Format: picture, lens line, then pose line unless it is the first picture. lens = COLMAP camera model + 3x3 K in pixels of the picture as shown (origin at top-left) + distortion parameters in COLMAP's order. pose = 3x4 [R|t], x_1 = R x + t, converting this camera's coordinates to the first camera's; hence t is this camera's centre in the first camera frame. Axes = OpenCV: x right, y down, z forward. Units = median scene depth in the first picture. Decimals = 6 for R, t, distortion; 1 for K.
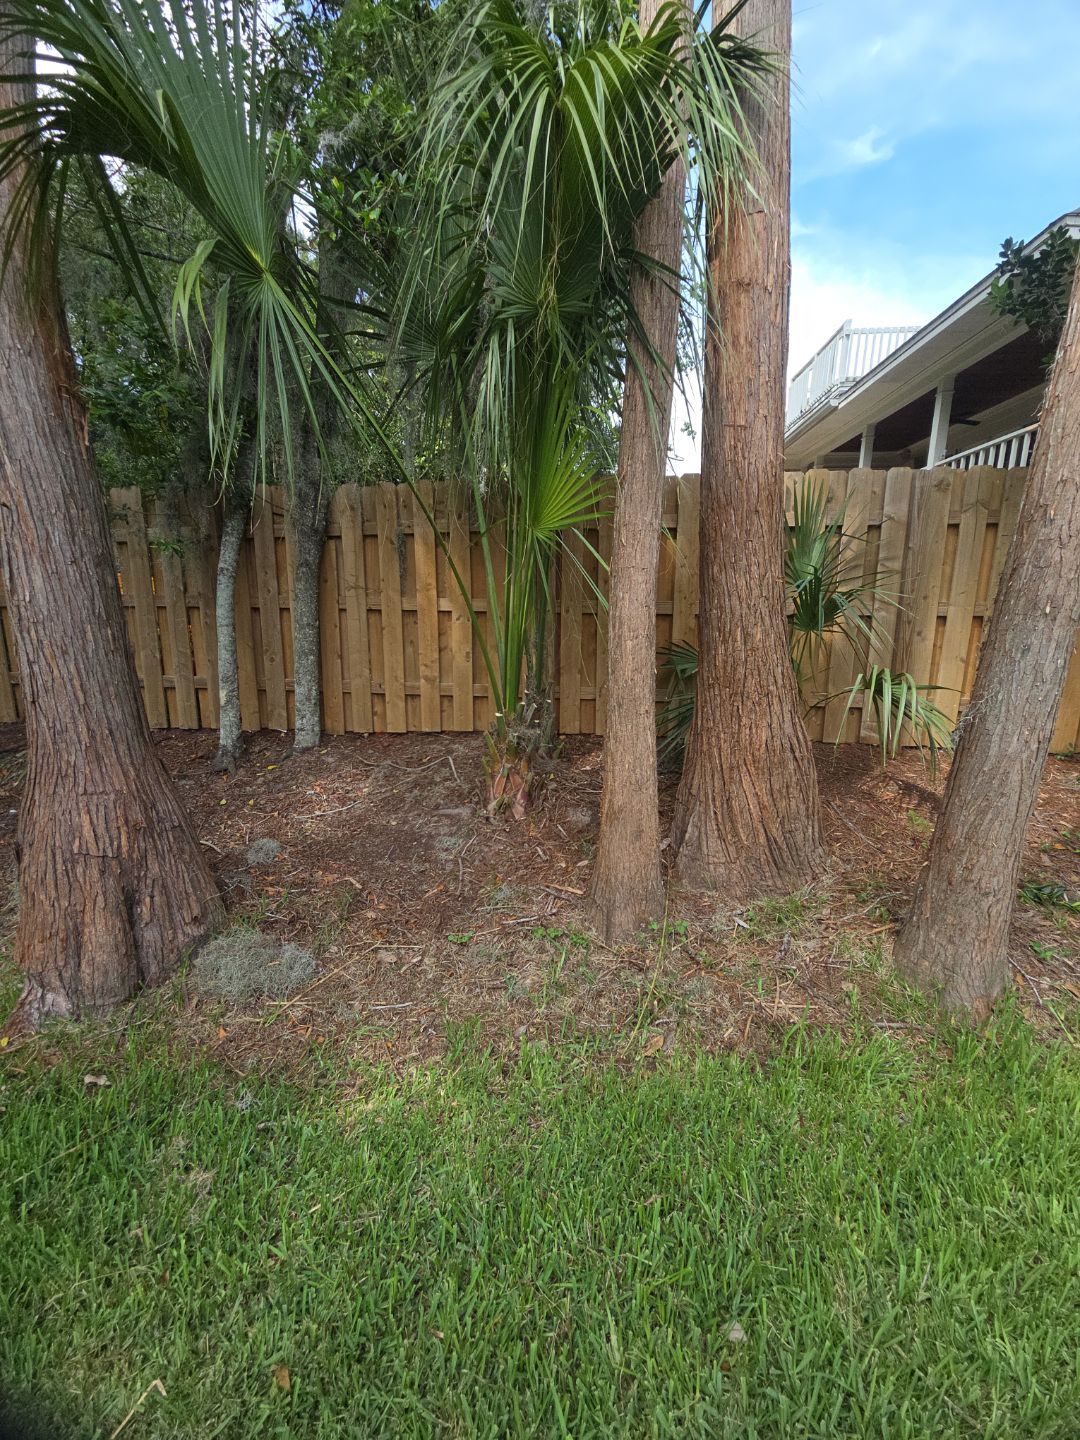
lens RADIAL K [[585.0, 0, 541.4], [0, 585.0, 709.0], [0, 0, 1]] dist [-0.000536, -0.000037]
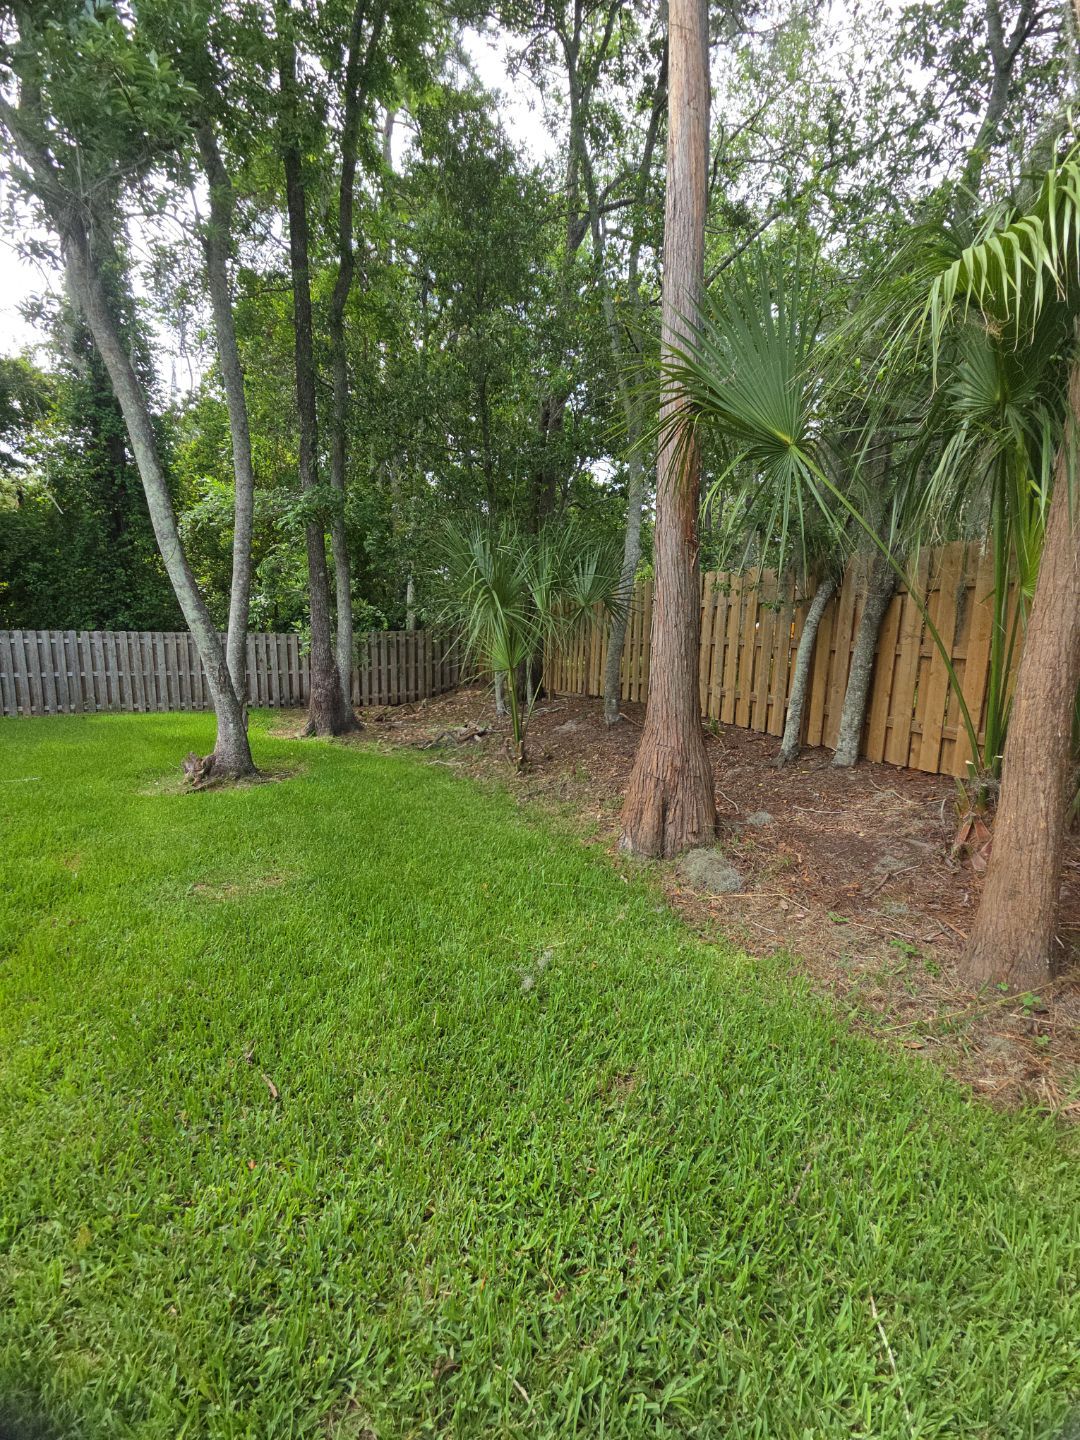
lens RADIAL K [[585.0, 0, 541.4], [0, 585.0, 709.0], [0, 0, 1]] dist [-0.000536, -0.000037]
pose [[0.436543, 0.128913, -0.890400, 0.536586], [-0.180966, 0.982035, 0.053457, -0.001969], [0.881296, 0.137796, 0.452029, -0.161479]]
